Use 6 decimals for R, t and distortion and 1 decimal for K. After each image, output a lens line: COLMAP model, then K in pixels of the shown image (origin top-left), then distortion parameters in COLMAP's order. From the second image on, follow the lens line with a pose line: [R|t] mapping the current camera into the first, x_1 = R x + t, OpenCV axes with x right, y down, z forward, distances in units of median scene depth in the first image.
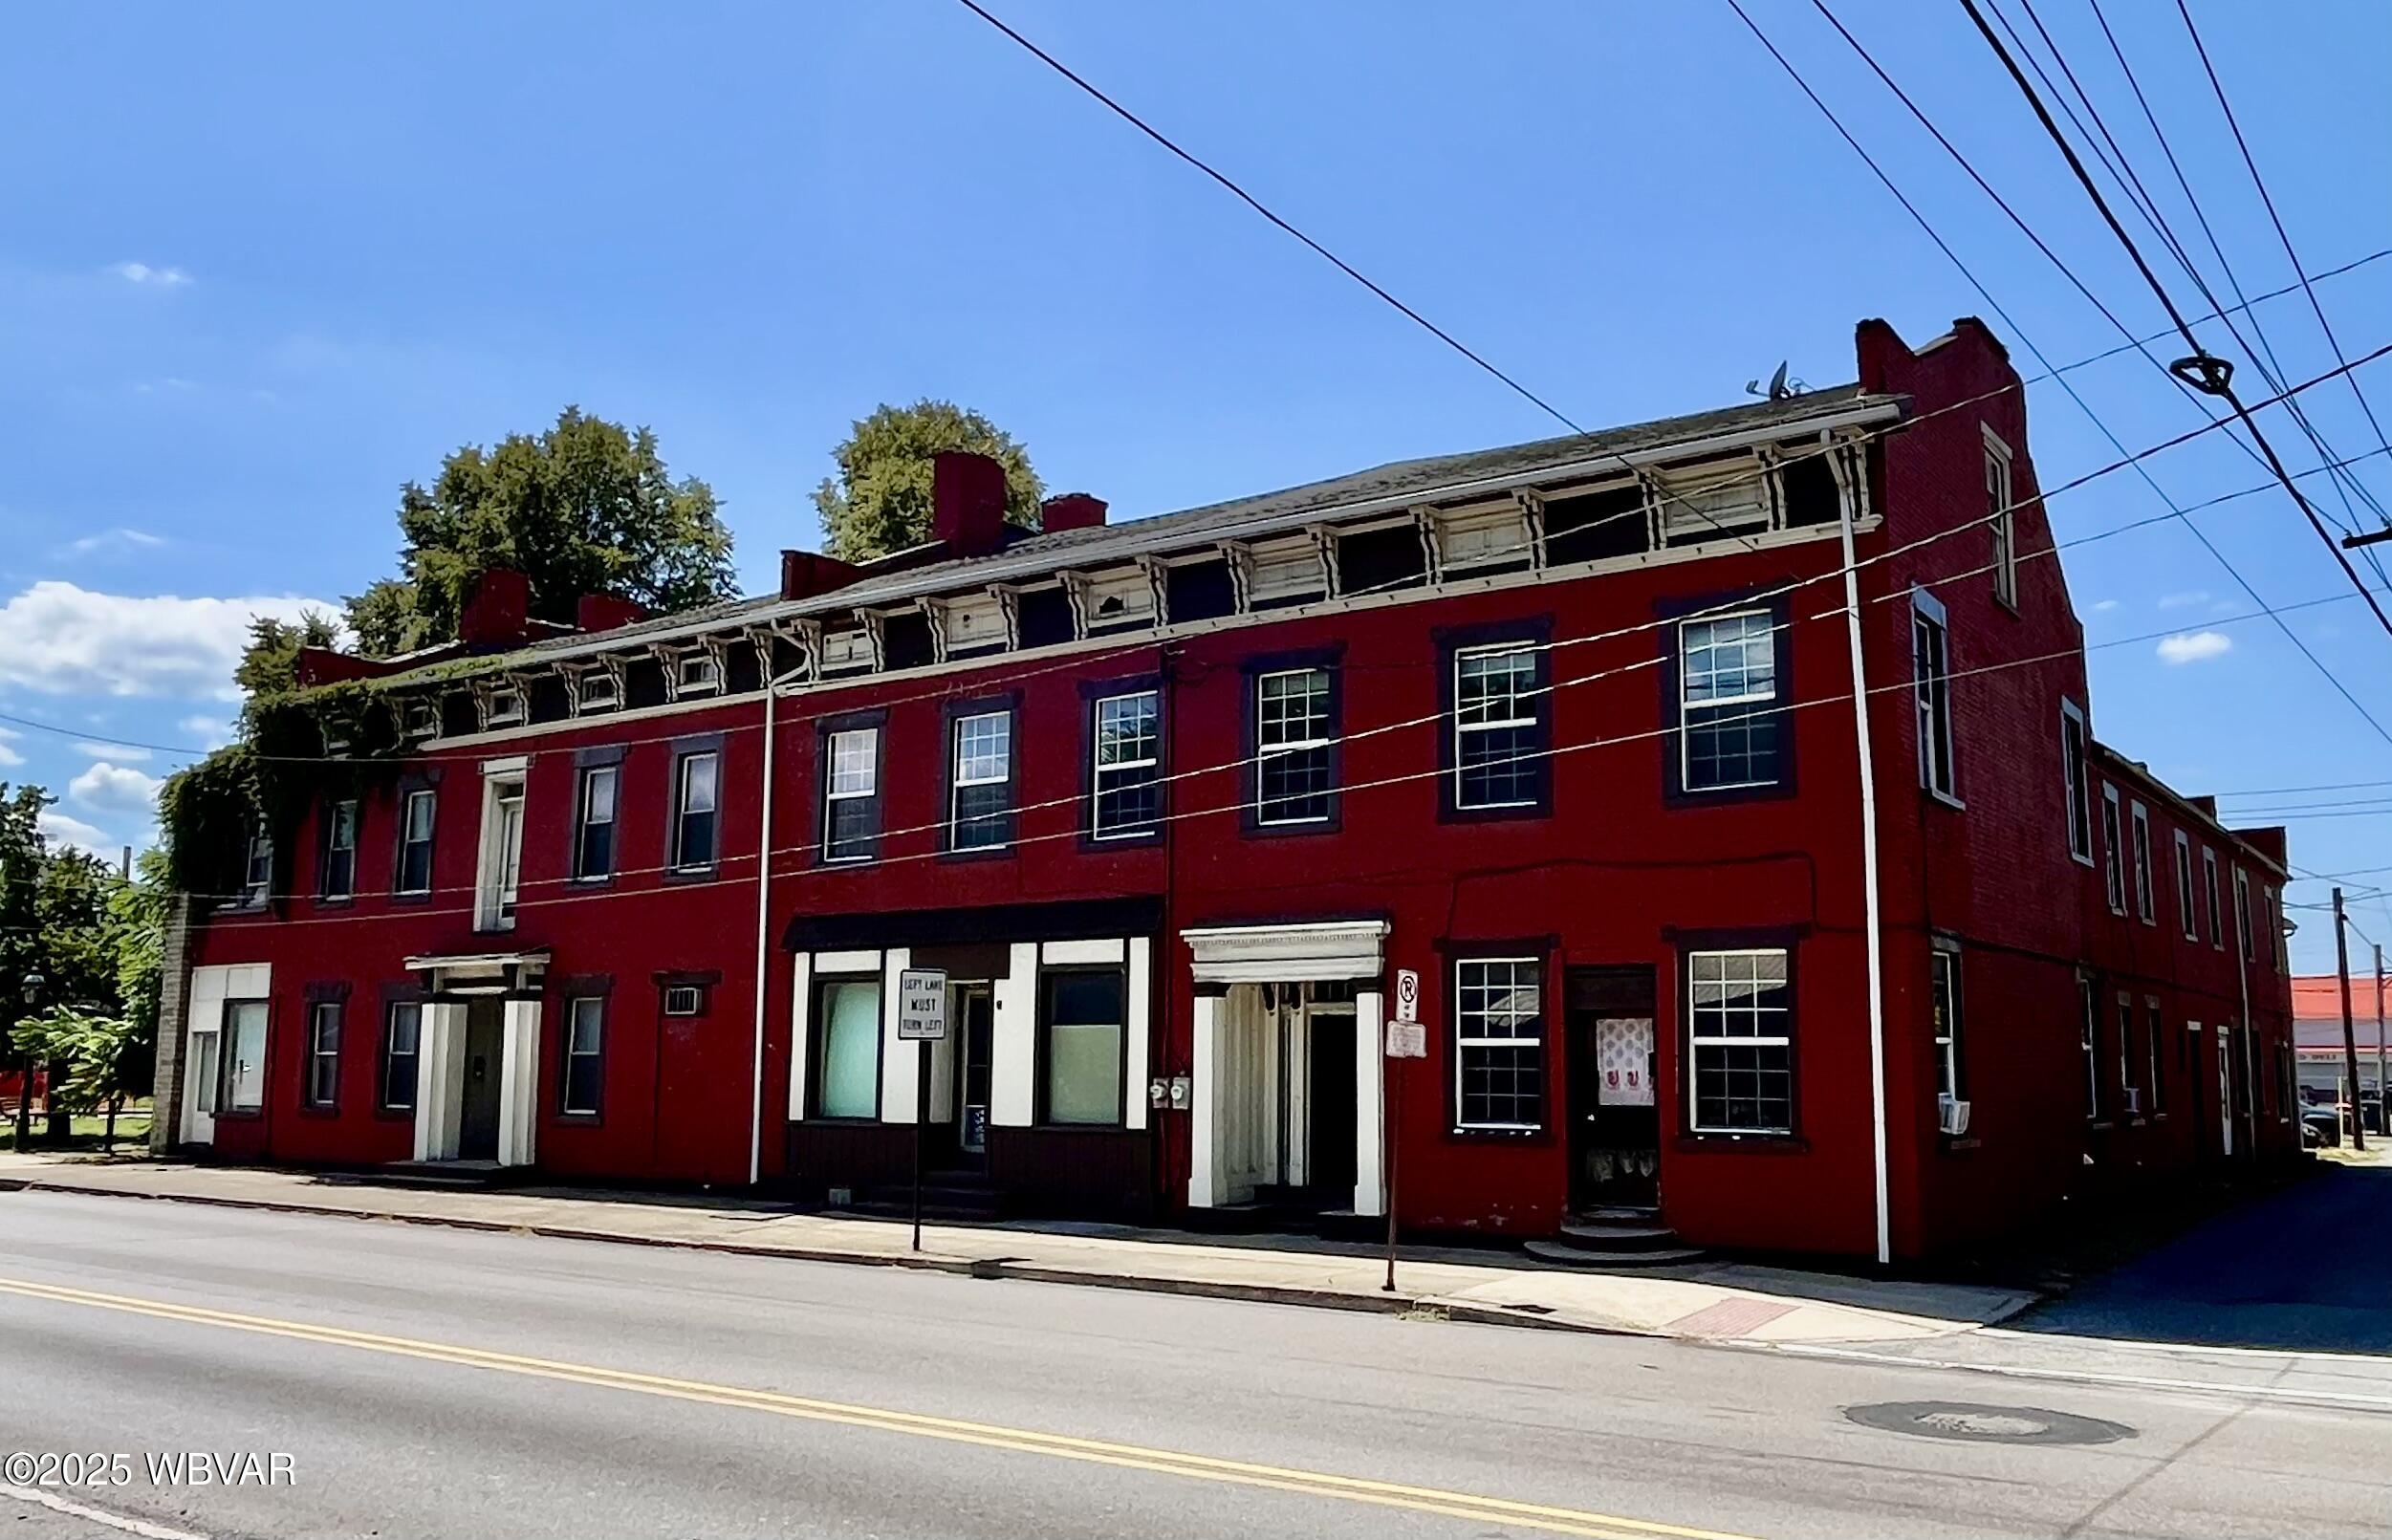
lens RADIAL K [[1997.2, 0, 1216.3], [0, 1997.2, 784.8], [0, 0, 1]] dist [-0.021287, -0.001019]
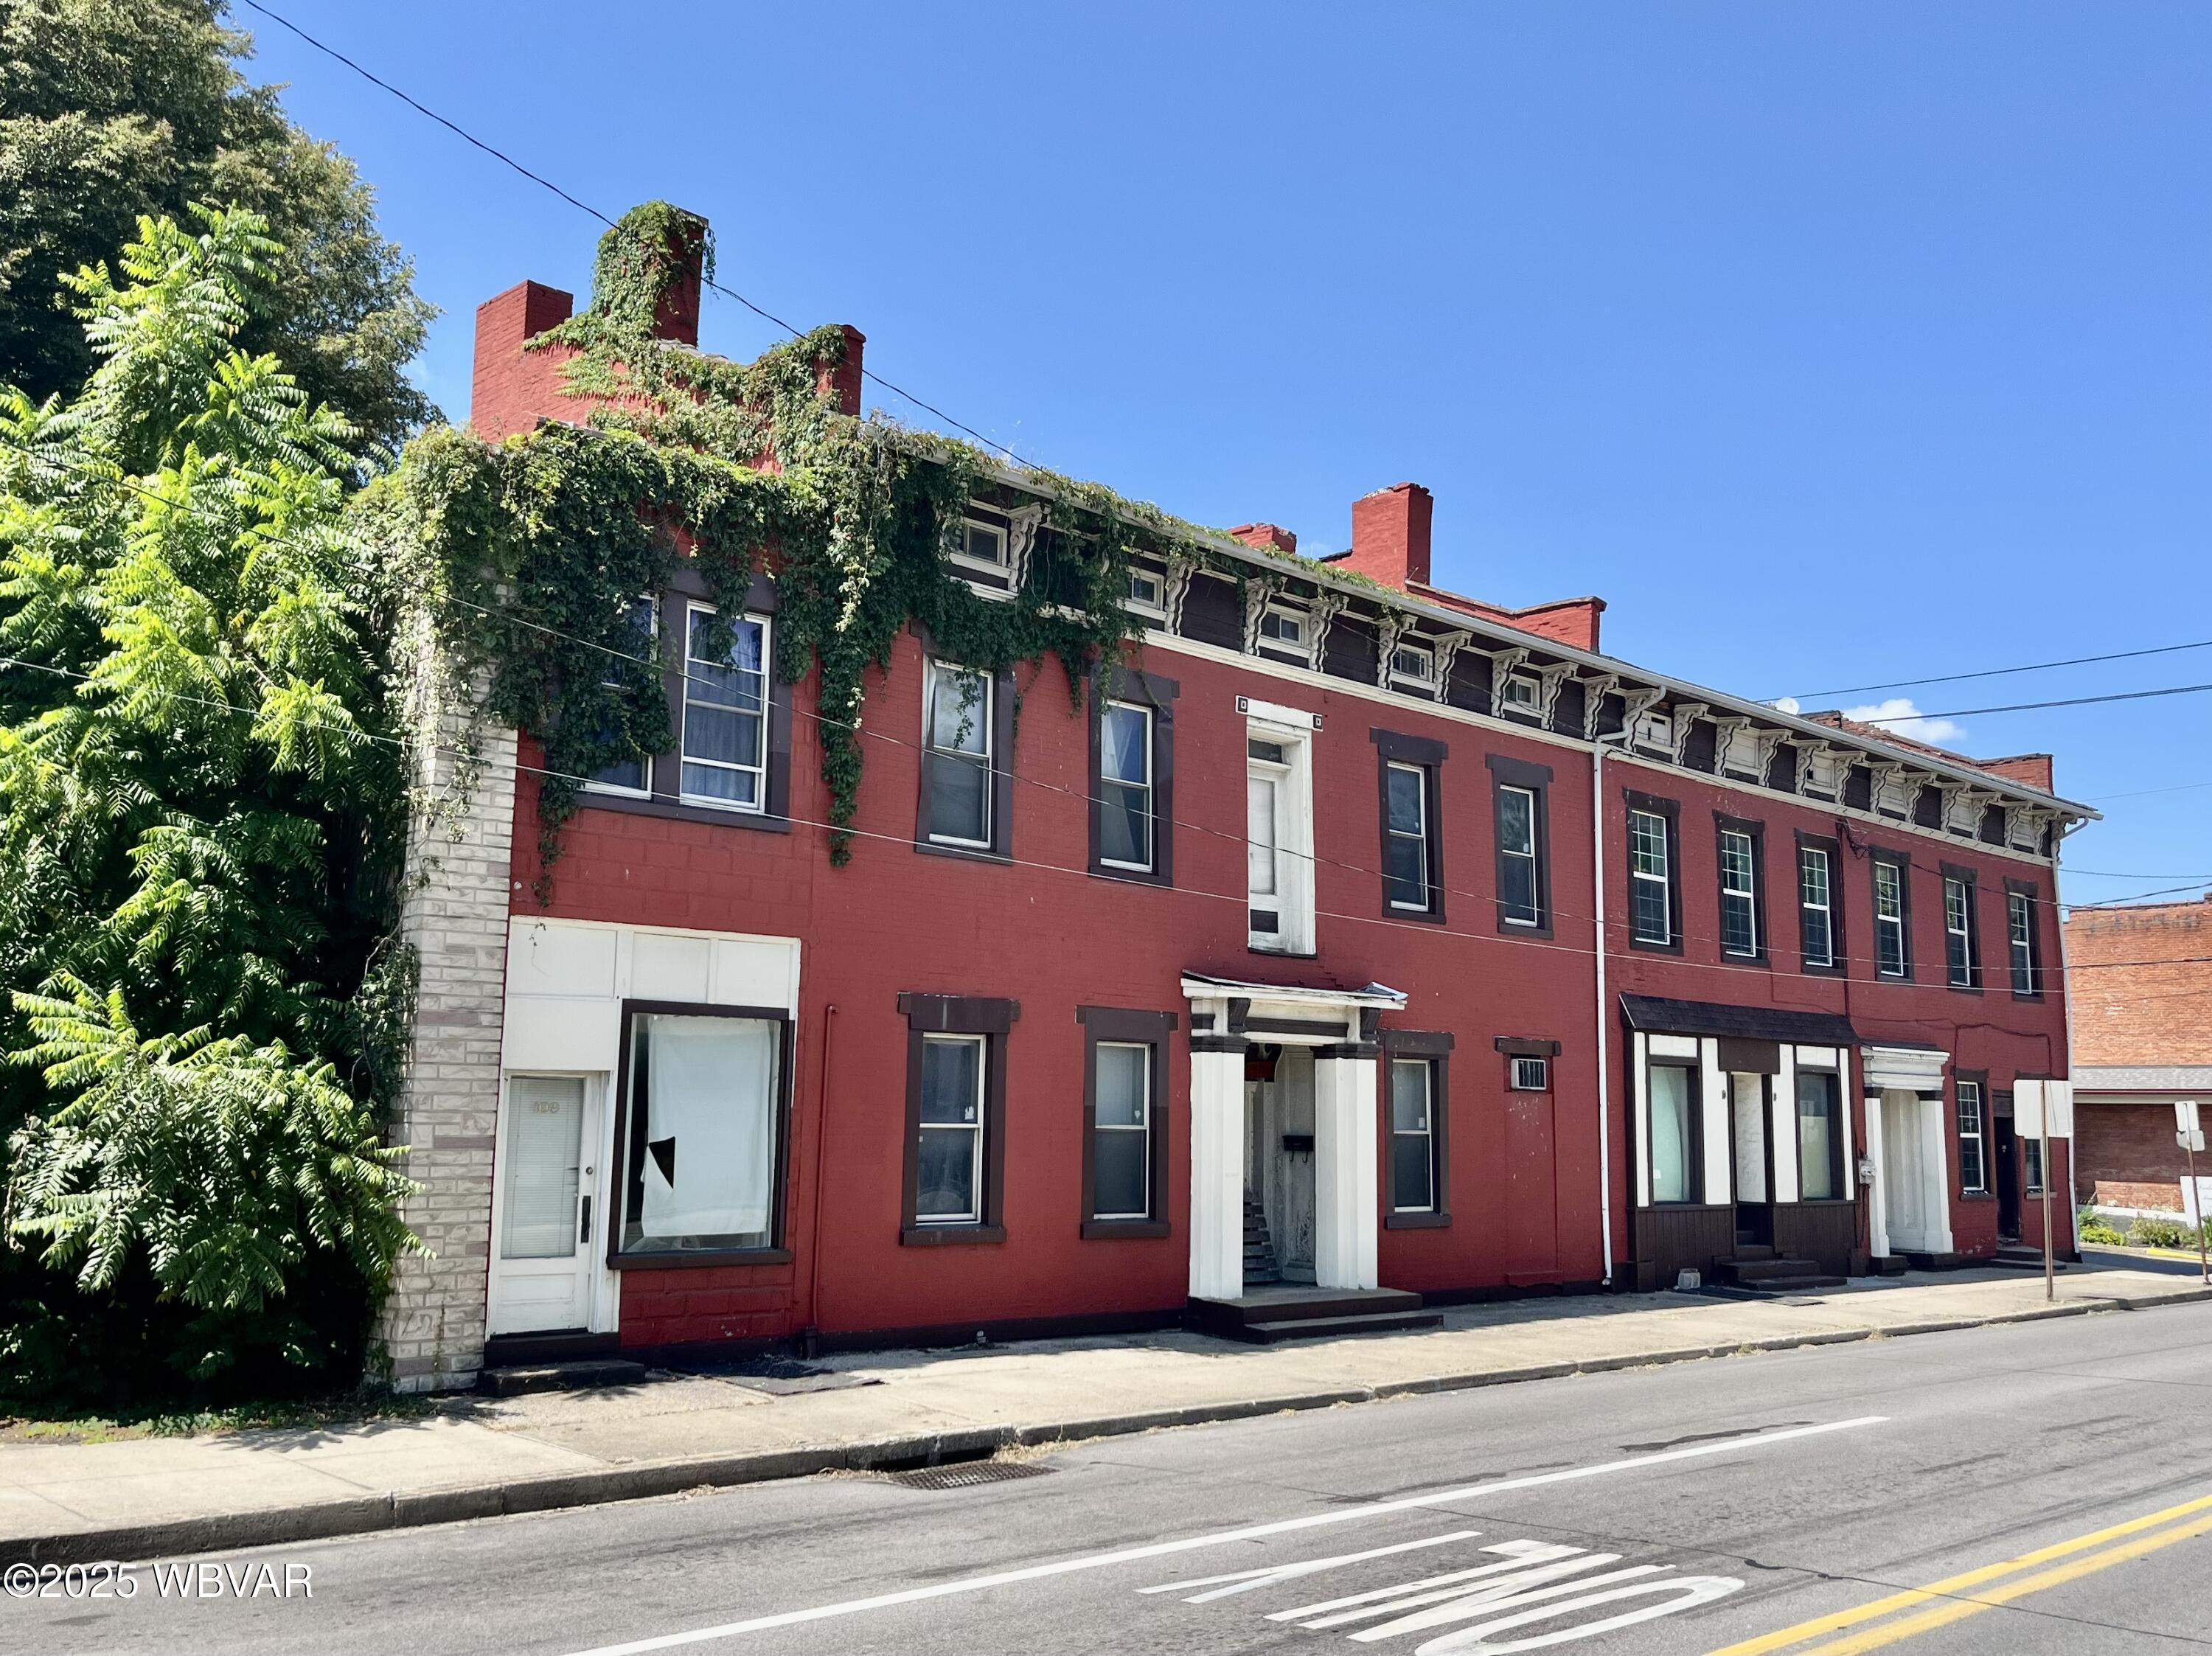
lens RADIAL K [[2007.4, 0, 1104.0], [0, 2007.4, 834.9], [0, 0, 1]] dist [0.012293, 0.009648]
pose [[0.191885, 0.146332, 0.970447, -1.298026], [-0.146970, 0.981956, -0.119007, 0.153977], [-0.970350, -0.119791, 0.209929, 1.132249]]
